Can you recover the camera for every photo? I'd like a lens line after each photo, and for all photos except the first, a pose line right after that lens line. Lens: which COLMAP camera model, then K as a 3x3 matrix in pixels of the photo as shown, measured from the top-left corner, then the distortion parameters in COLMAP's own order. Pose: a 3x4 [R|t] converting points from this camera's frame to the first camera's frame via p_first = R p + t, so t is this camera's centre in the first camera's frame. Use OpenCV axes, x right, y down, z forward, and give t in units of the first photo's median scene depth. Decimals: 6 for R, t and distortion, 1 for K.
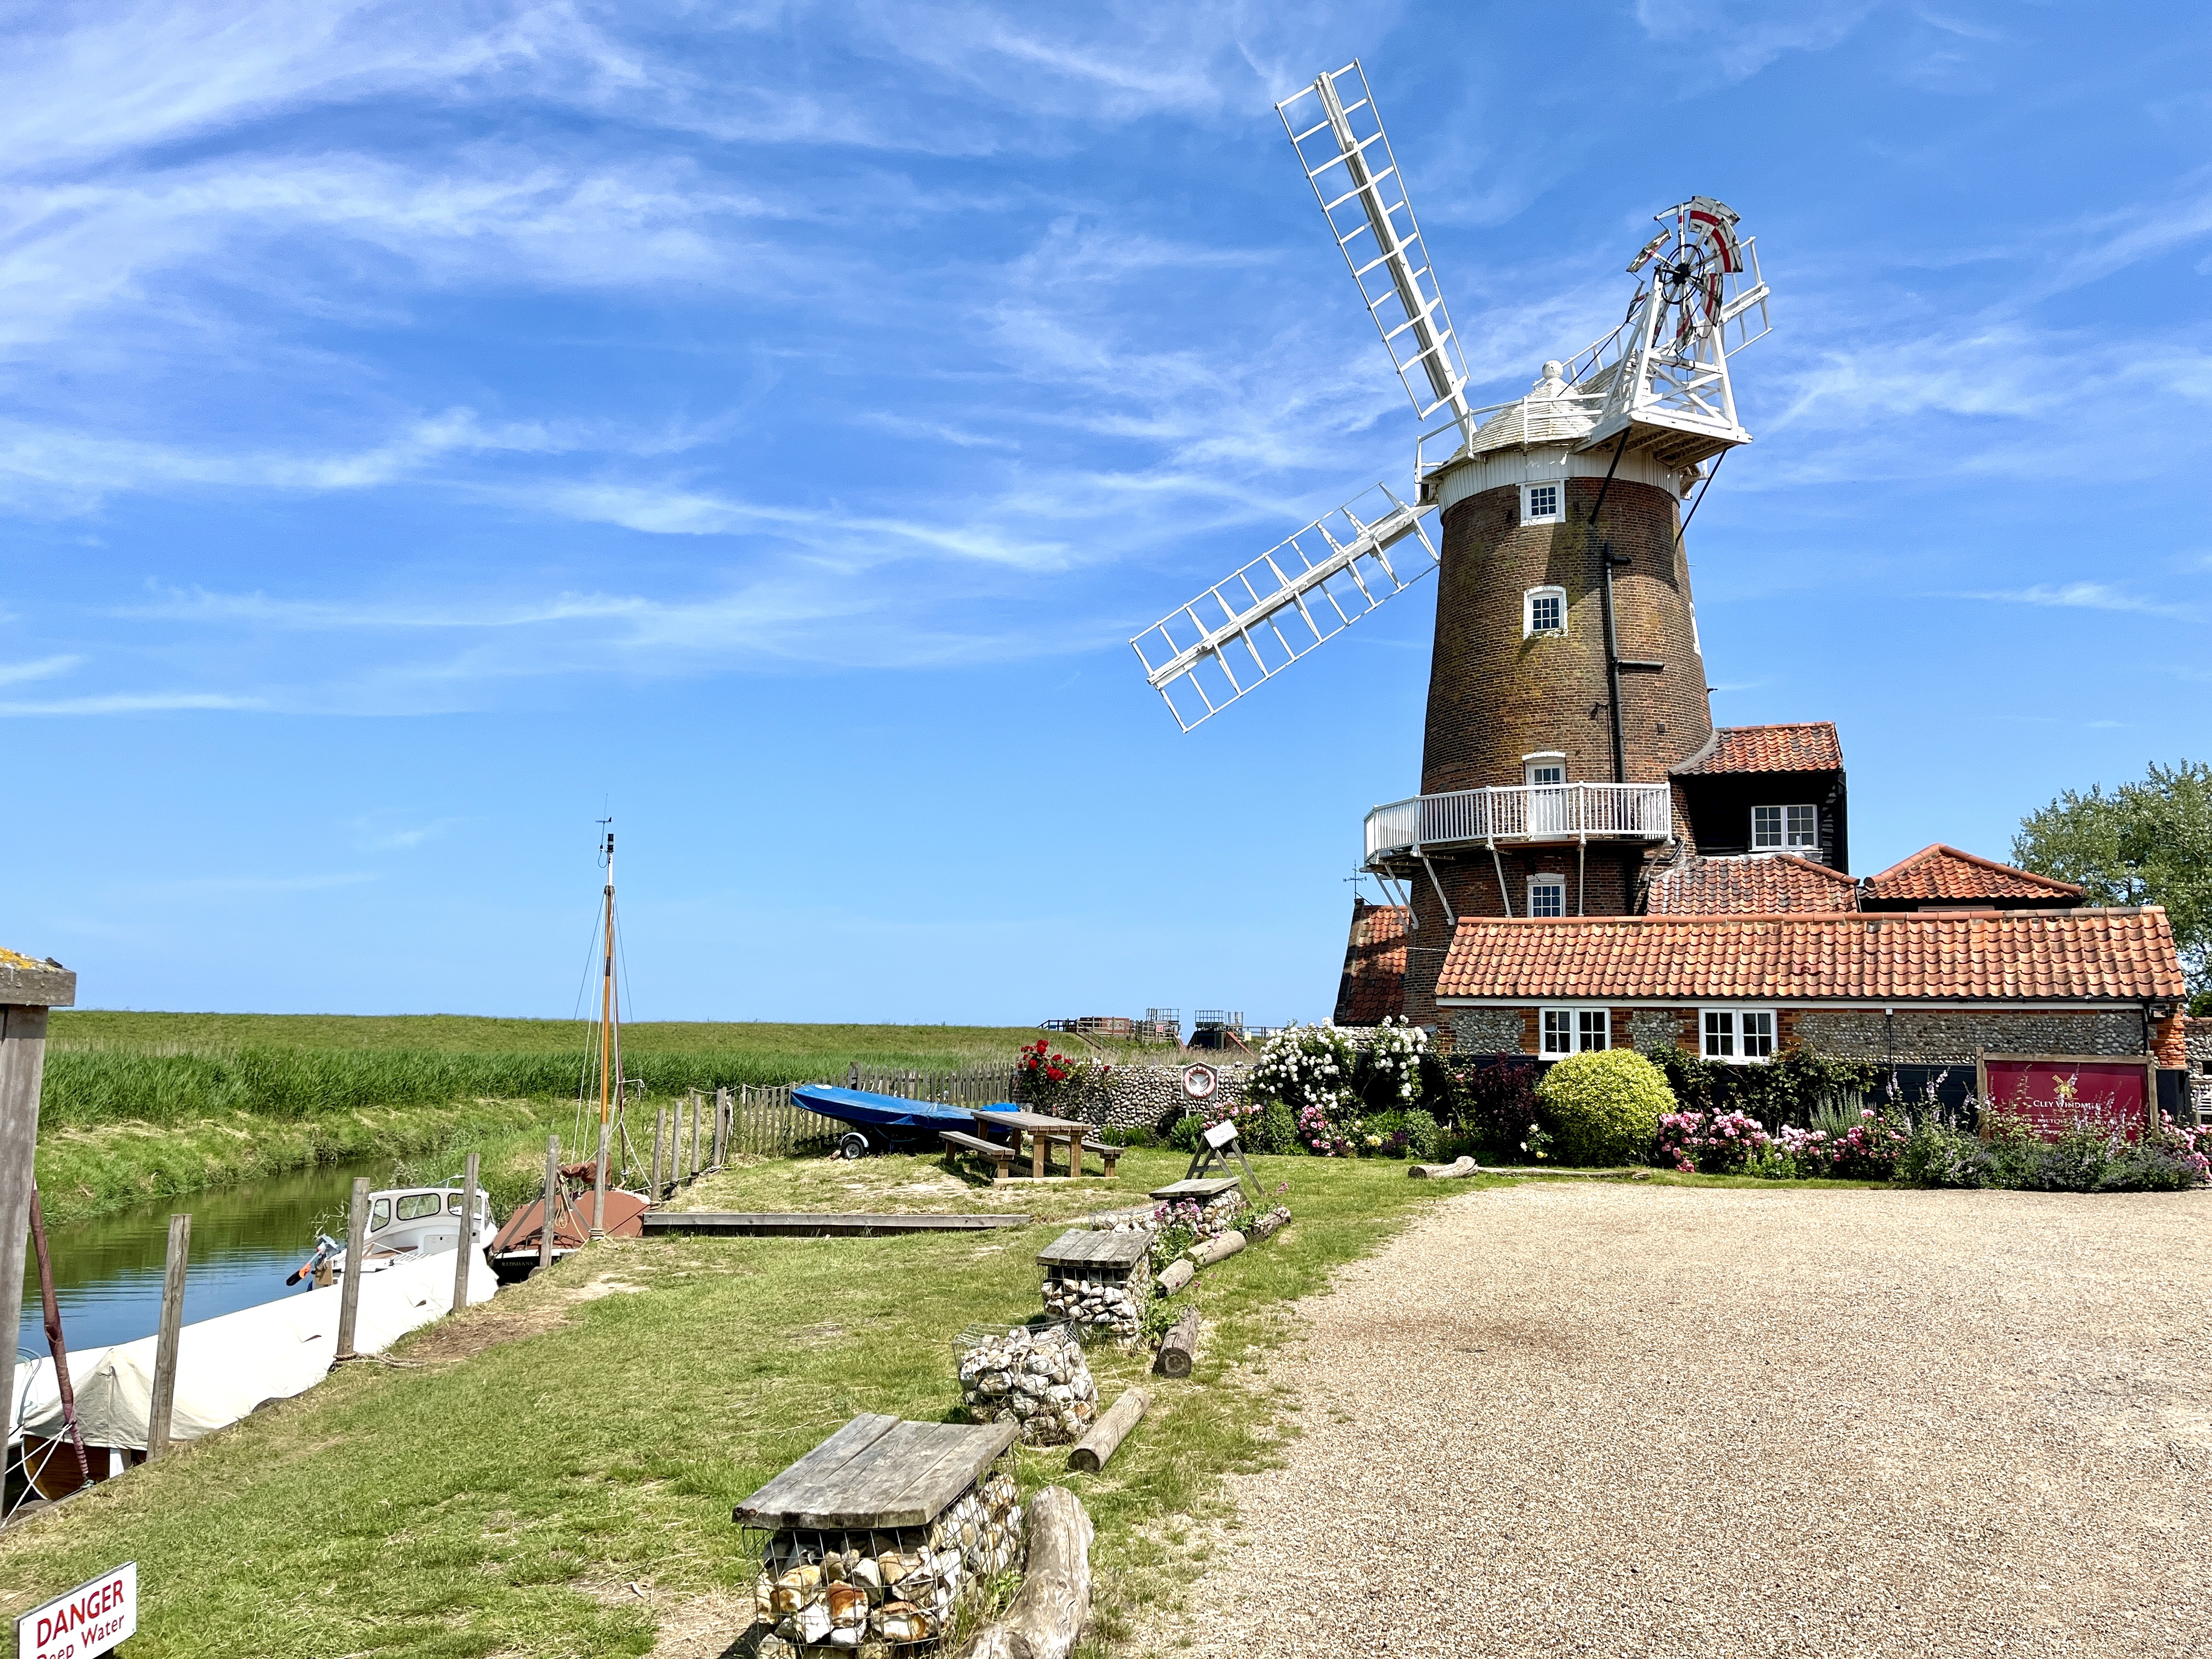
lens RADIAL K [[1675.7, 0, 1106.0], [0, 1675.7, 829.5], [0, 0, 1]] dist [0.082236, -0.099122]
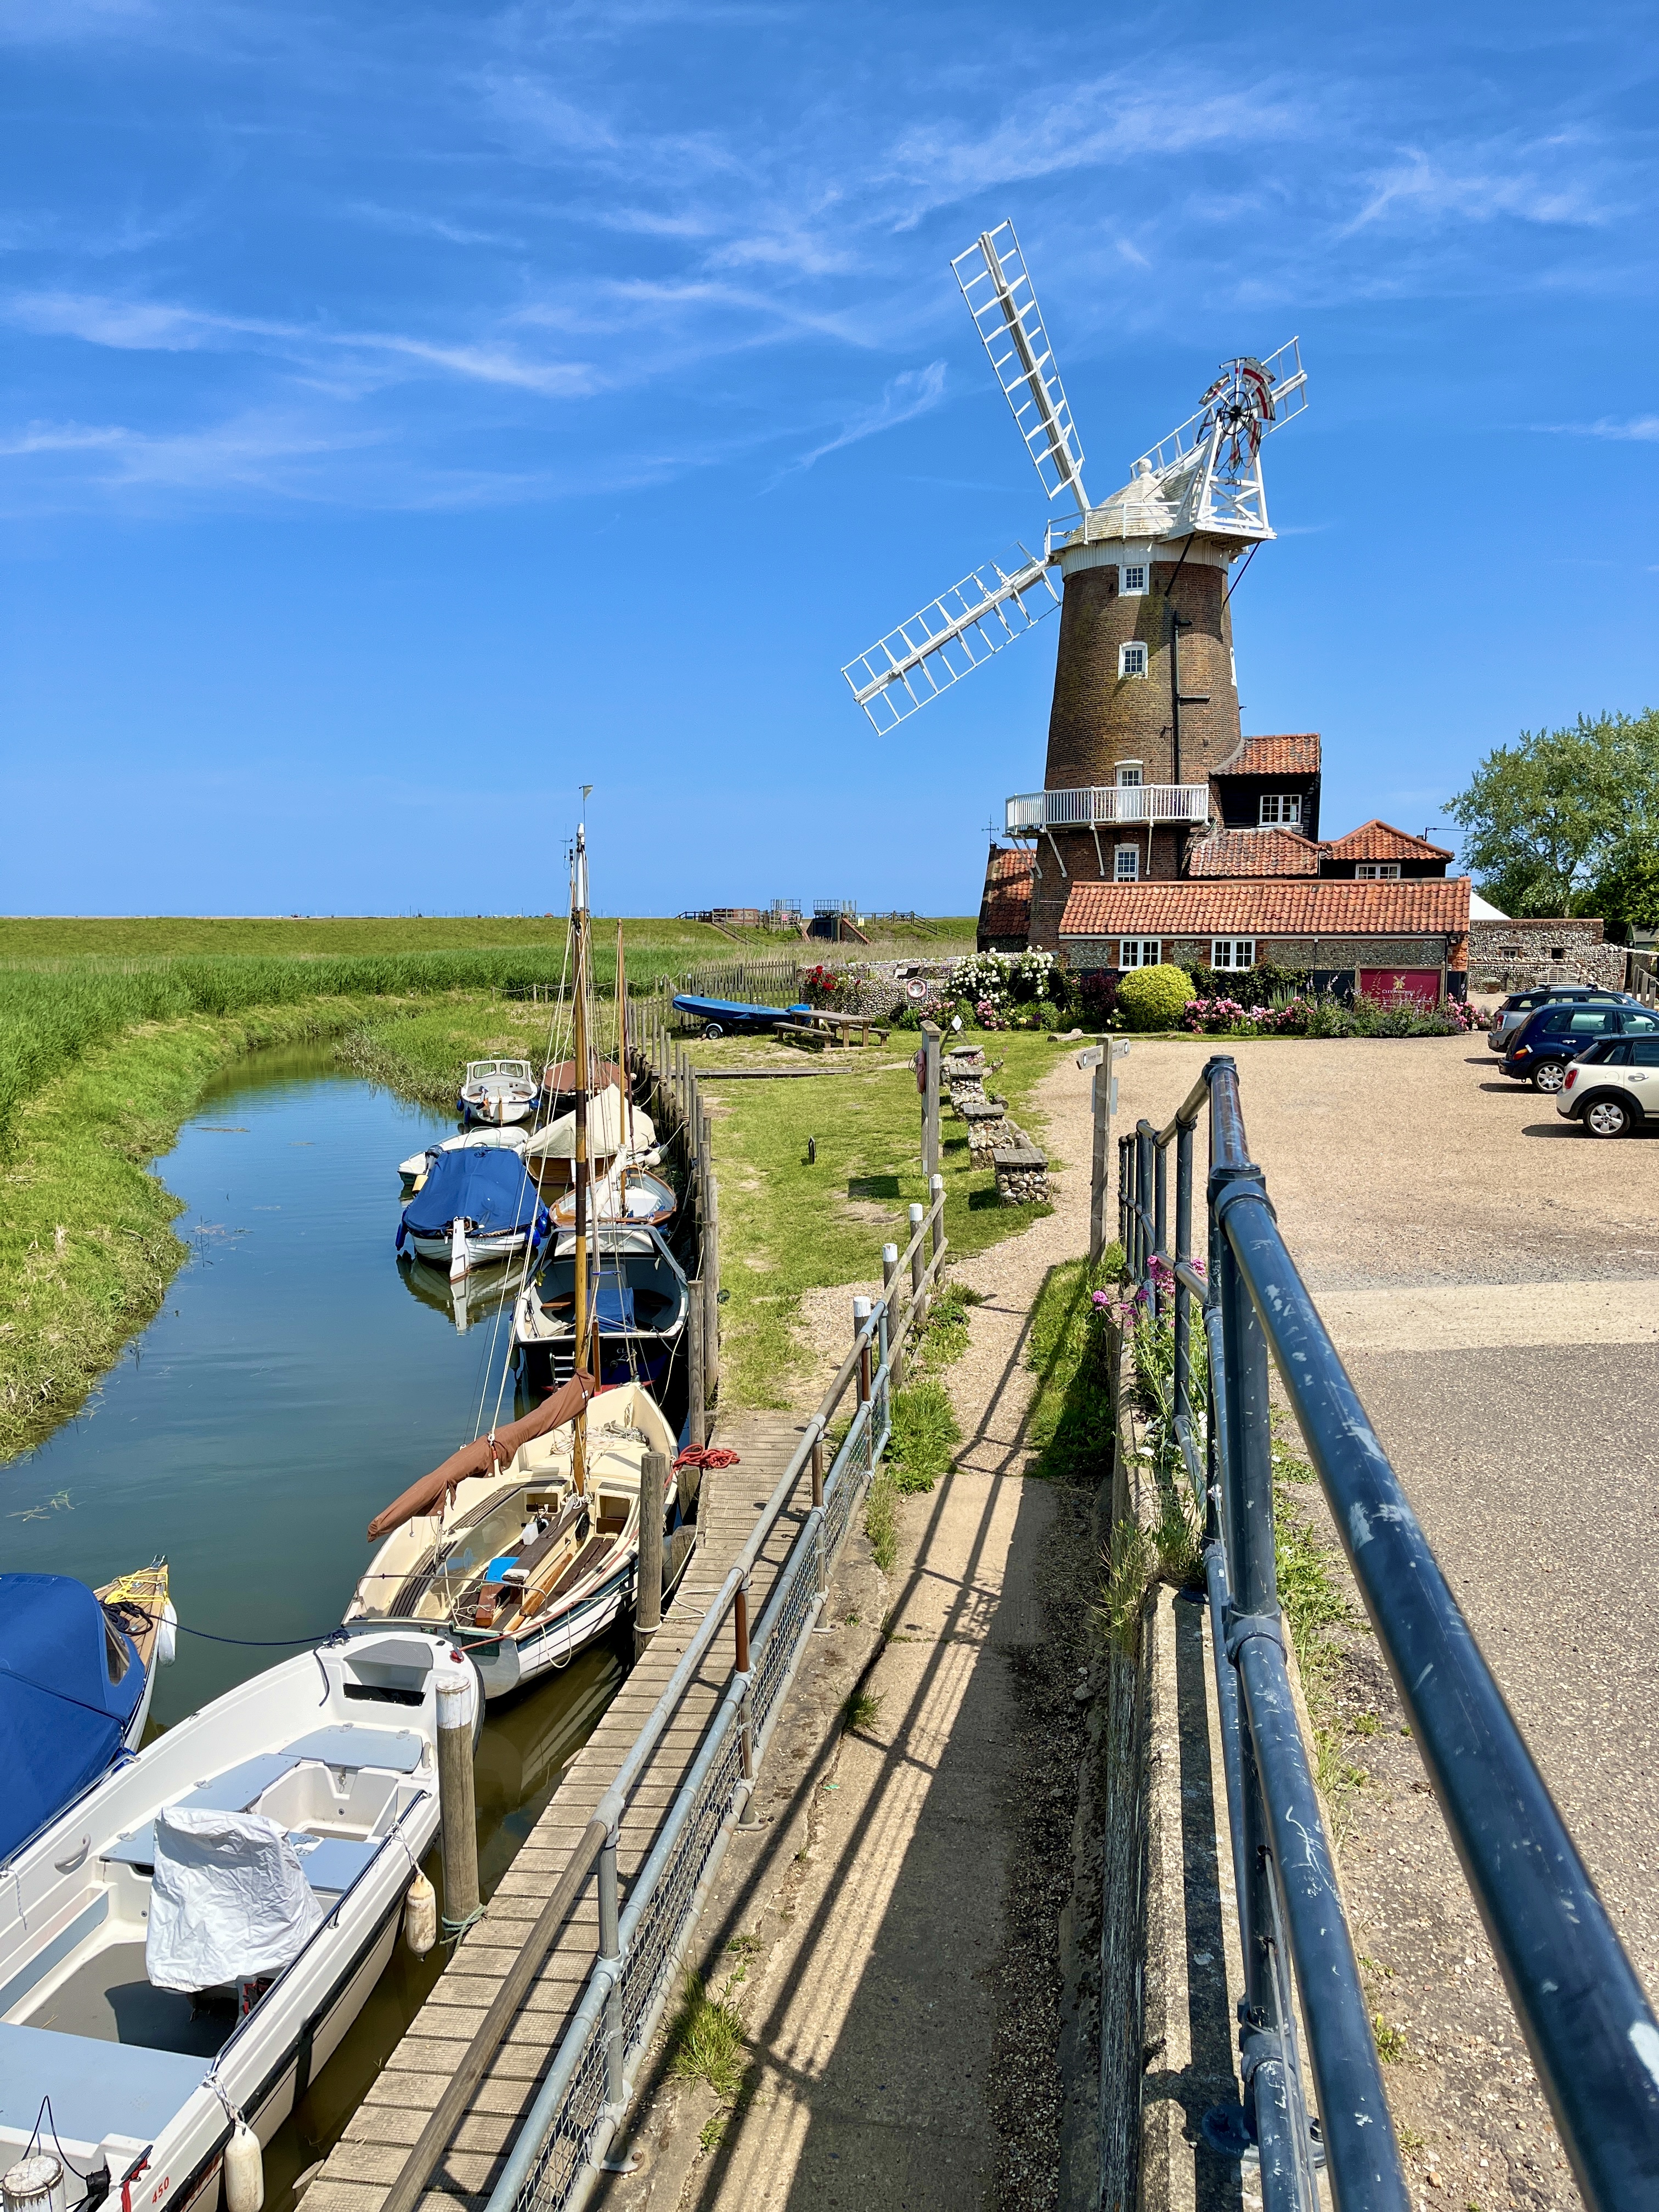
lens RADIAL K [[1675.7, 0, 829.5], [0, 1675.7, 1106.0], [0, 0, 1]] dist [0.082236, -0.099122]
pose [[0.996240, -0.027529, 0.082149, -0.143744], [0.007228, 0.971280, 0.237830, -0.111142], [-0.086337, -0.236342, 0.967827, -0.524957]]
